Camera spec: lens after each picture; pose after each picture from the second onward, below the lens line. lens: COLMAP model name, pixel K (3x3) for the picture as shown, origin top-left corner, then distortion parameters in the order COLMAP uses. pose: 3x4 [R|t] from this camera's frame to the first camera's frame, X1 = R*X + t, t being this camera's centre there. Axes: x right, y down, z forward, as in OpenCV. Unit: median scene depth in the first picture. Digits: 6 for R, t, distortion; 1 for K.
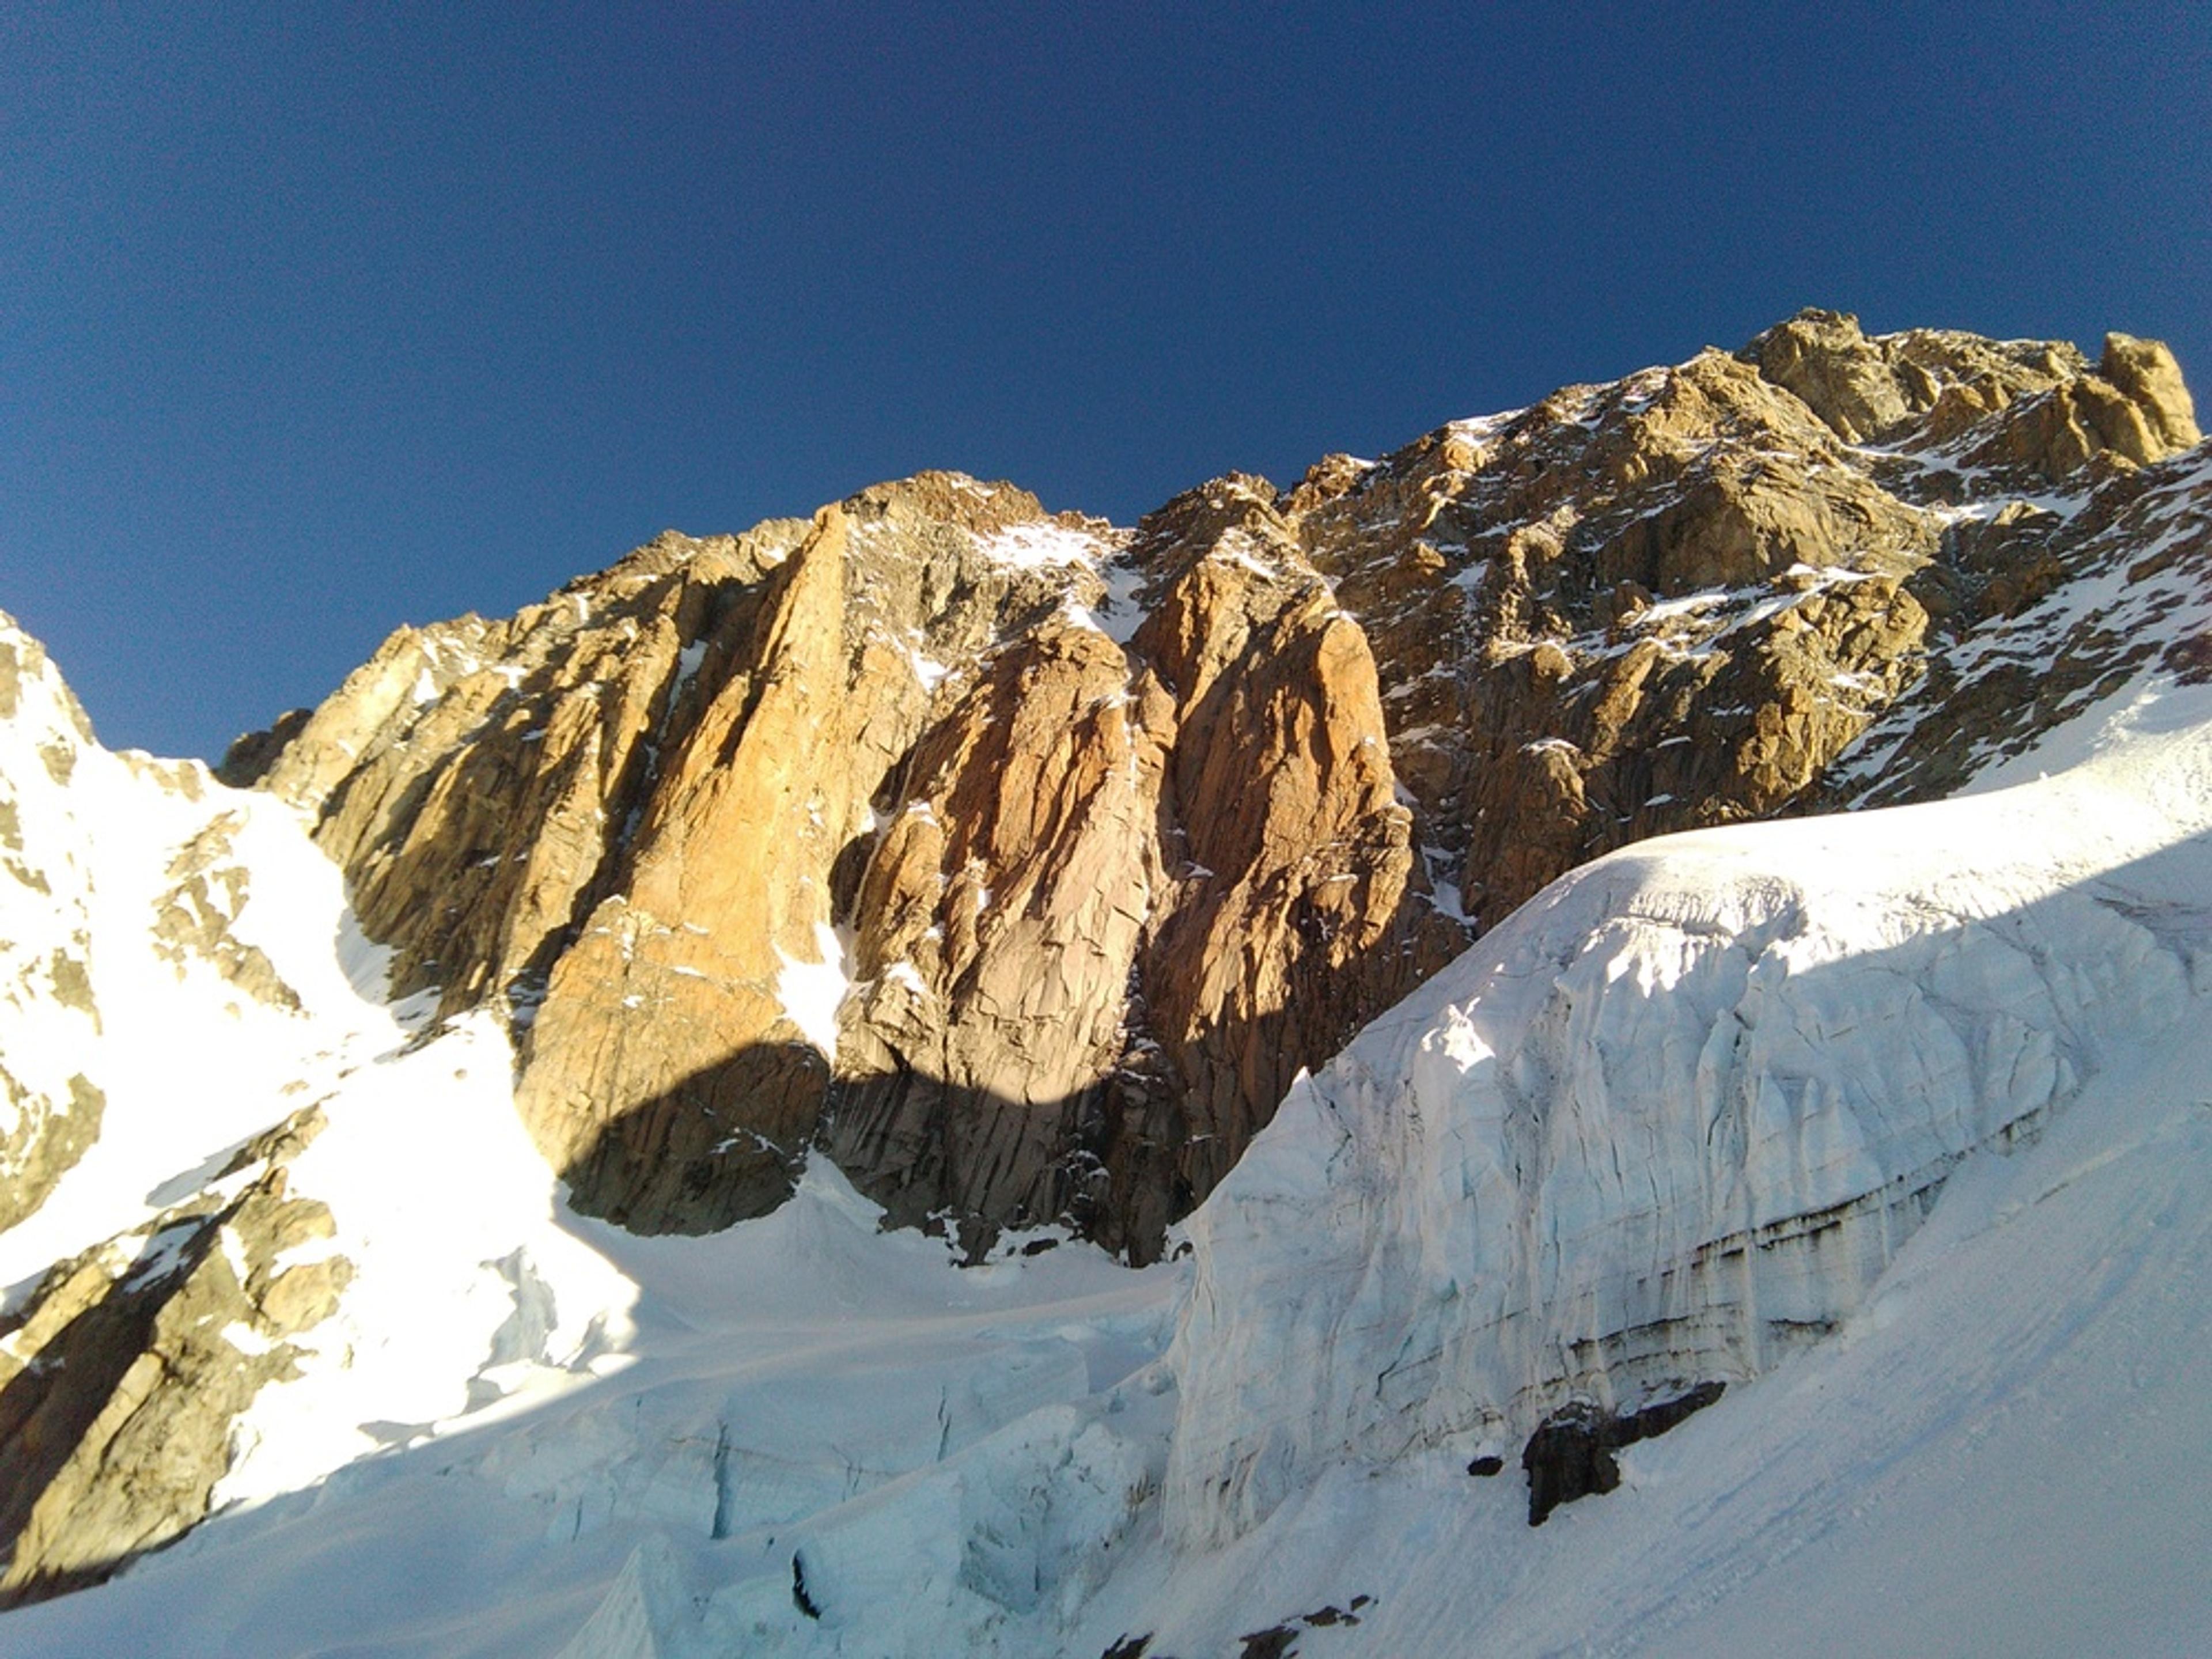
lens RADIAL K [[1886.1, 0, 1076.7], [0, 1886.1, 837.9], [0, 0, 1]] dist [0.066477, -0.180424]
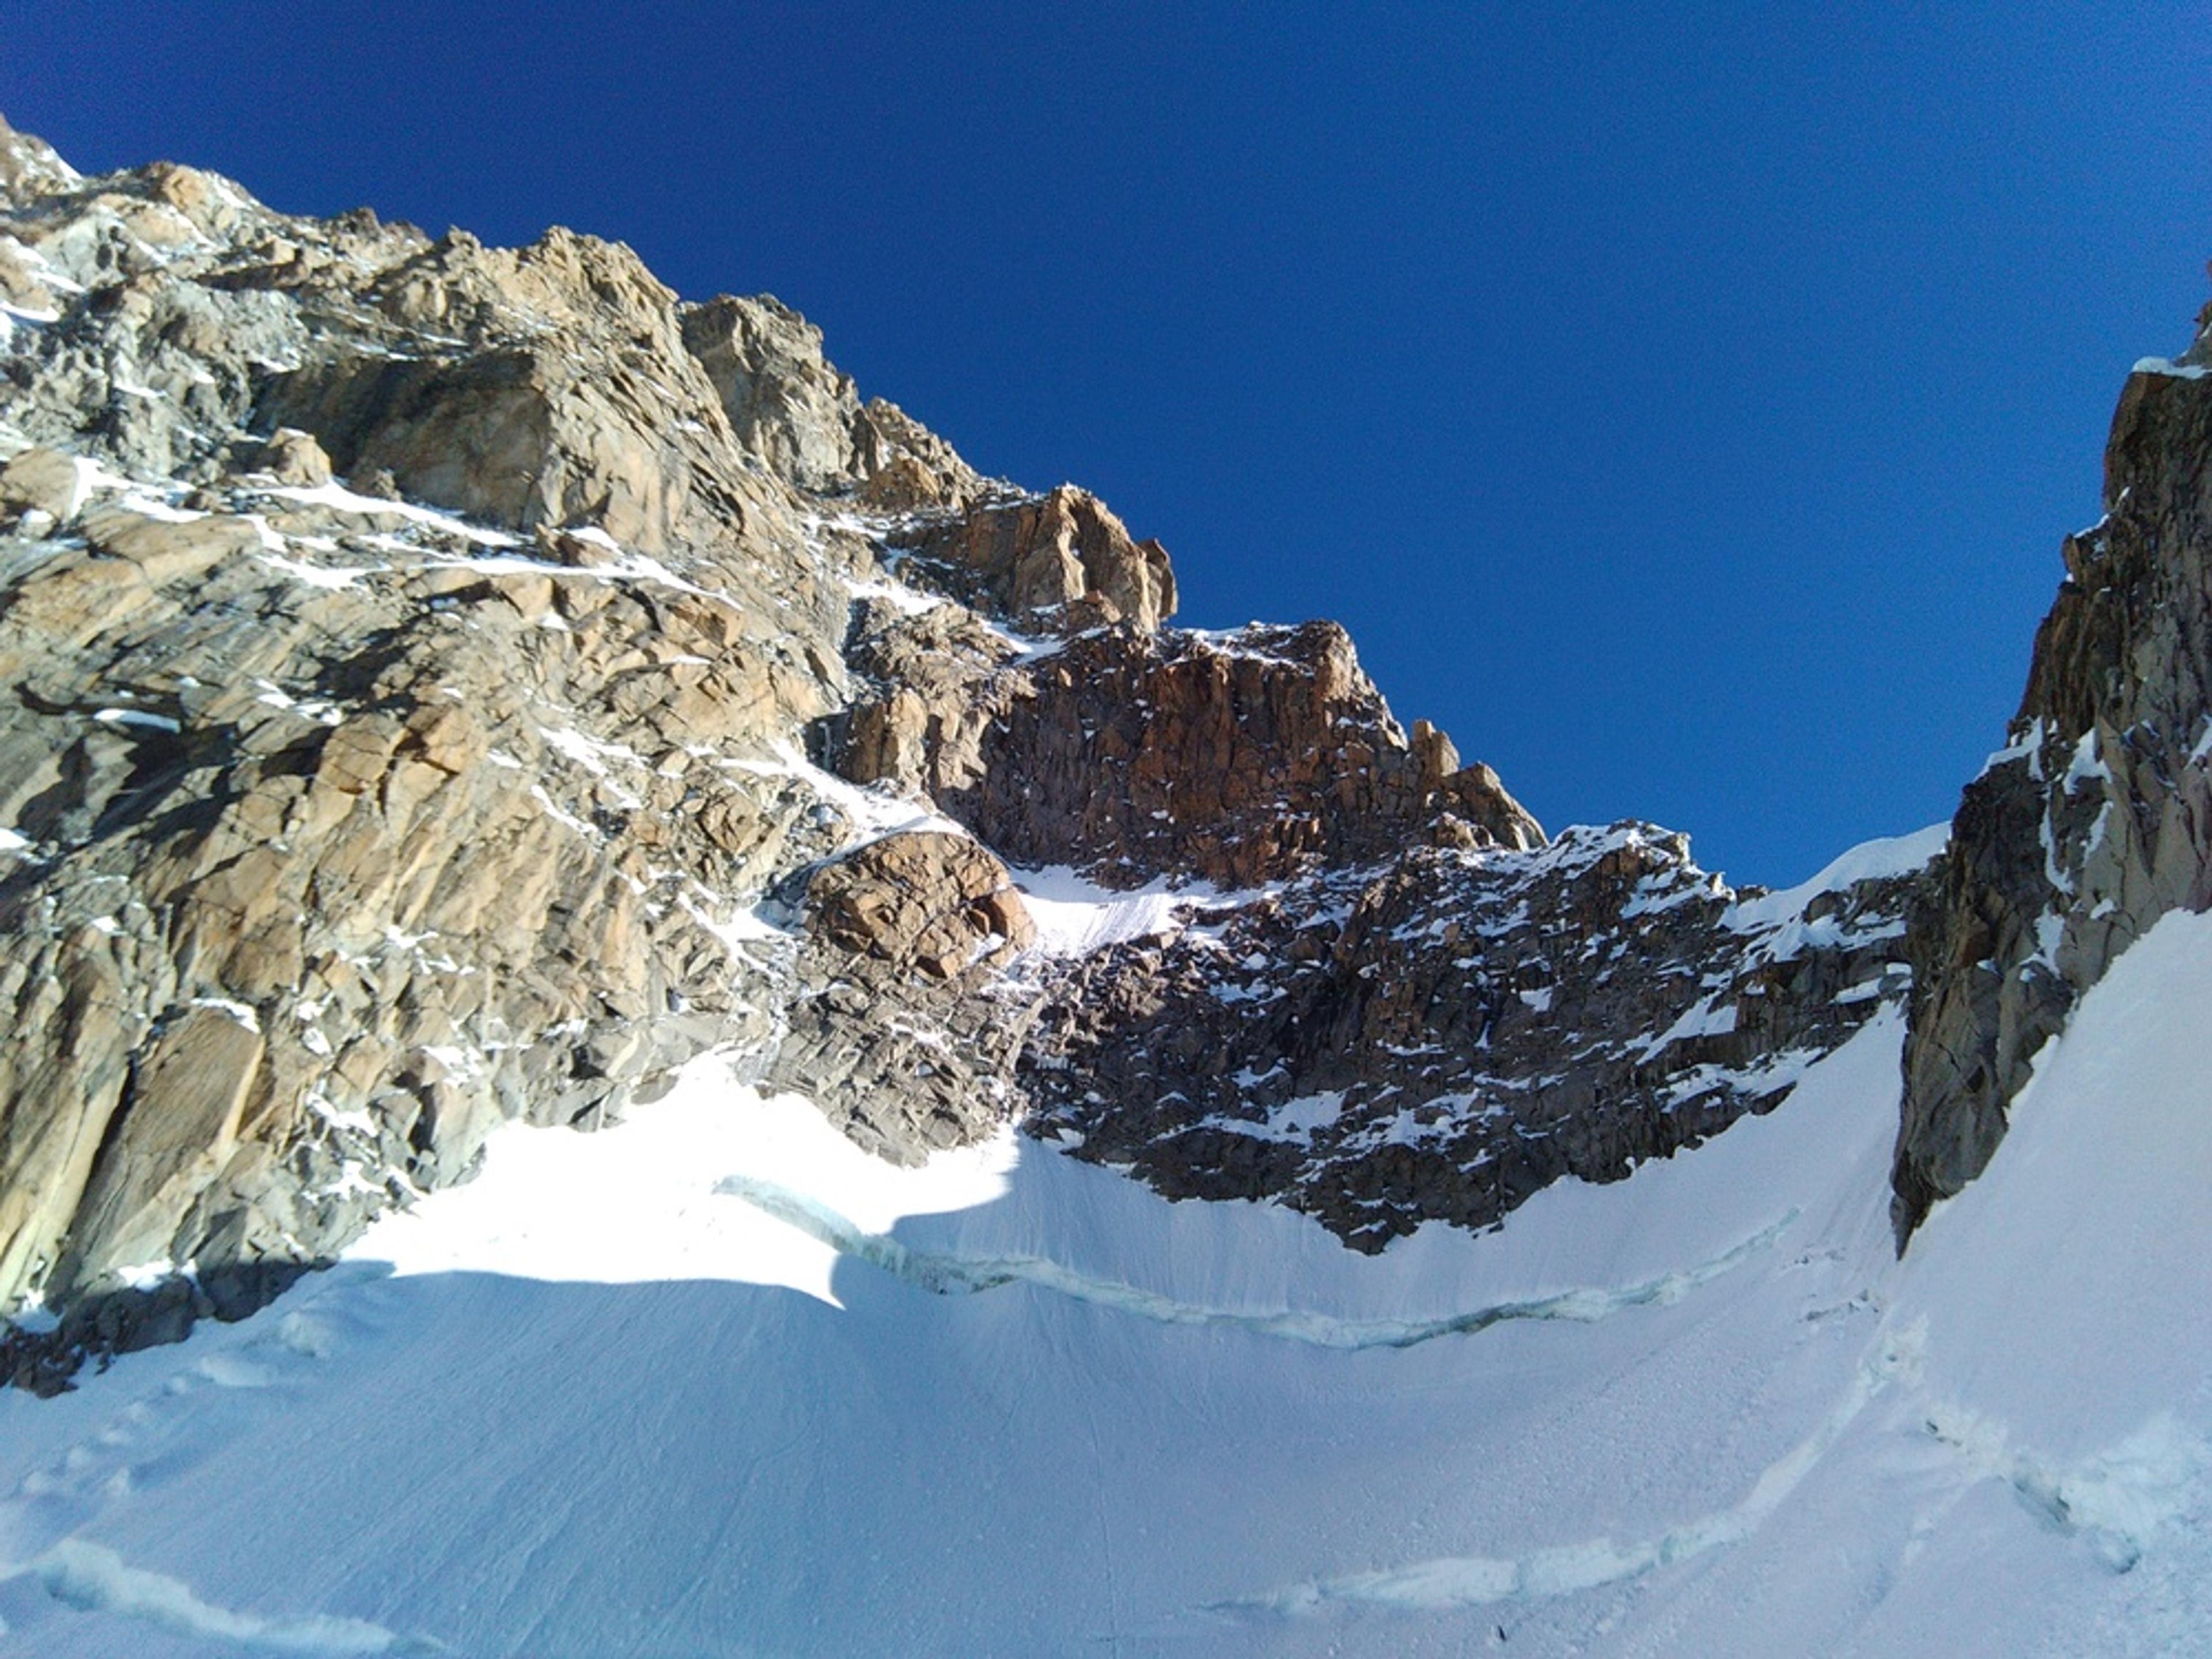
lens RADIAL K [[1886.1, 0, 1076.7], [0, 1886.1, 837.9], [0, 0, 1]] dist [0.066477, -0.180424]
pose [[0.749501, 0.361490, 0.554593, 0.237220], [-0.338865, 0.929171, -0.147688, -0.033922], [-0.568700, -0.077240, 0.818911, 0.526723]]
